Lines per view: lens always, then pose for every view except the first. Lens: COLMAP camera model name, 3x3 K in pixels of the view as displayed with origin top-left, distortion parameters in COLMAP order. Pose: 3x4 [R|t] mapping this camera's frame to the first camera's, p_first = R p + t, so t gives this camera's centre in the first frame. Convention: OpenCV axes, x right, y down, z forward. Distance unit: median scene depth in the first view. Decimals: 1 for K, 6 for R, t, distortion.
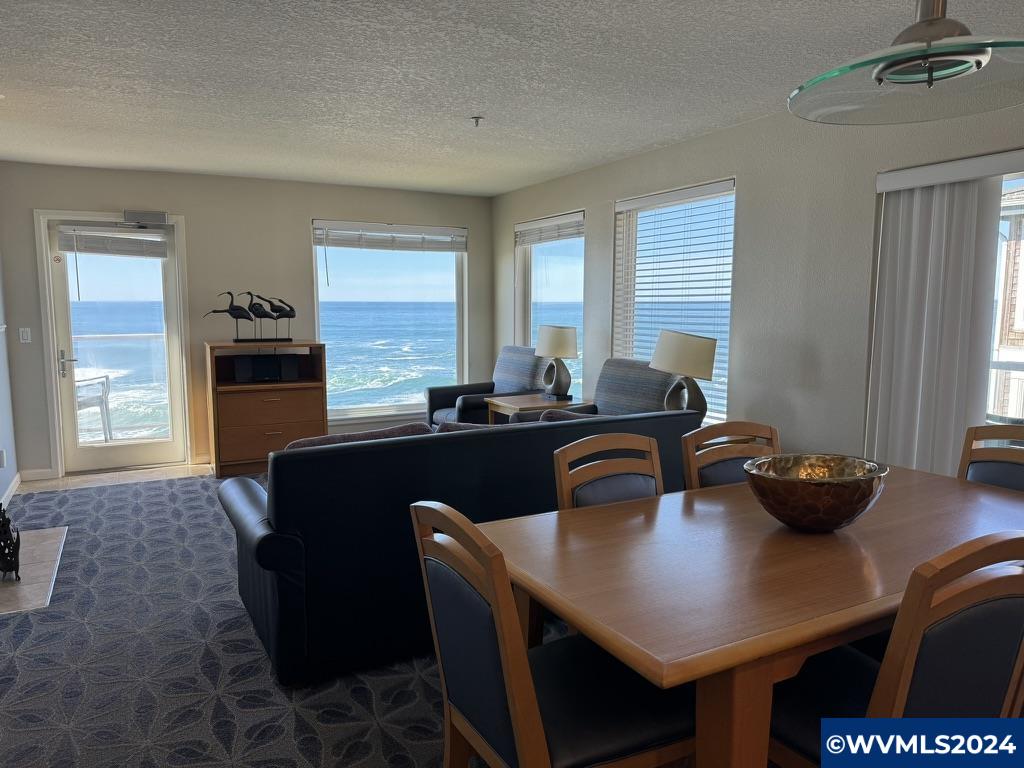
lens RADIAL K [[724.2, 0, 514.6], [0, 724.2, 388.1], [0, 0, 1]] dist [0.004560, 0.011605]
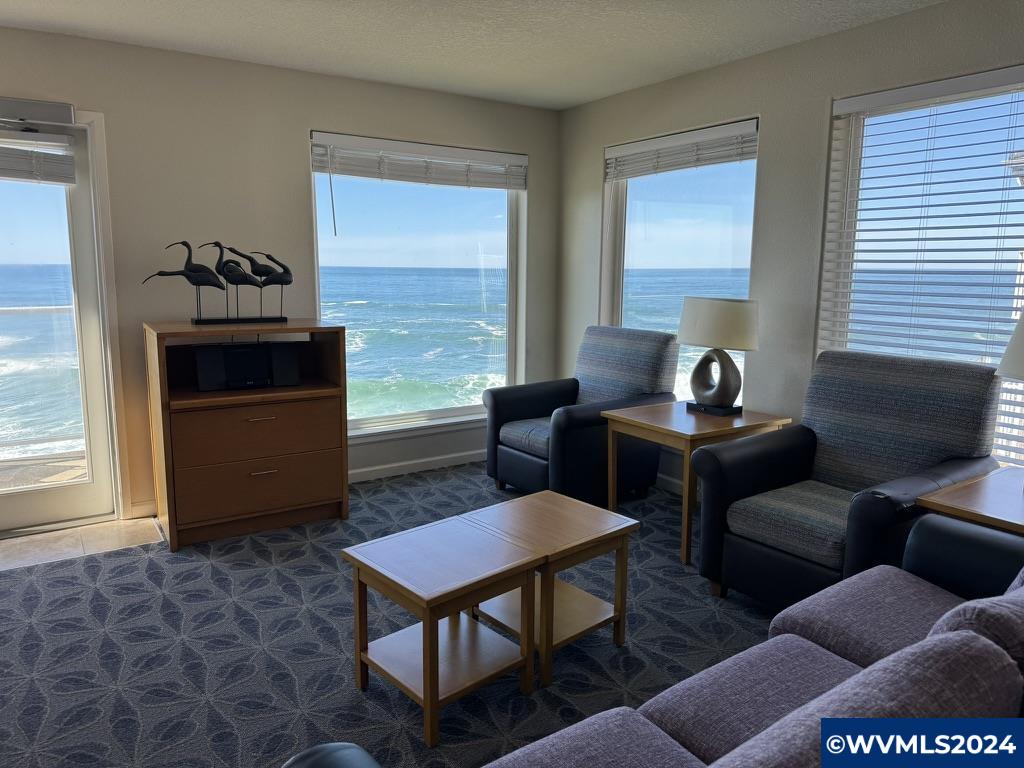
lens RADIAL K [[724.2, 0, 503.8], [0, 724.2, 376.3], [0, 0, 1]] dist [0.004560, 0.011605]
pose [[0.995933, -0.008470, 0.089700, -0.148243], [0.005532, 0.999442, 0.032953, -0.031064], [-0.089929, -0.032323, 0.995424, 0.298143]]
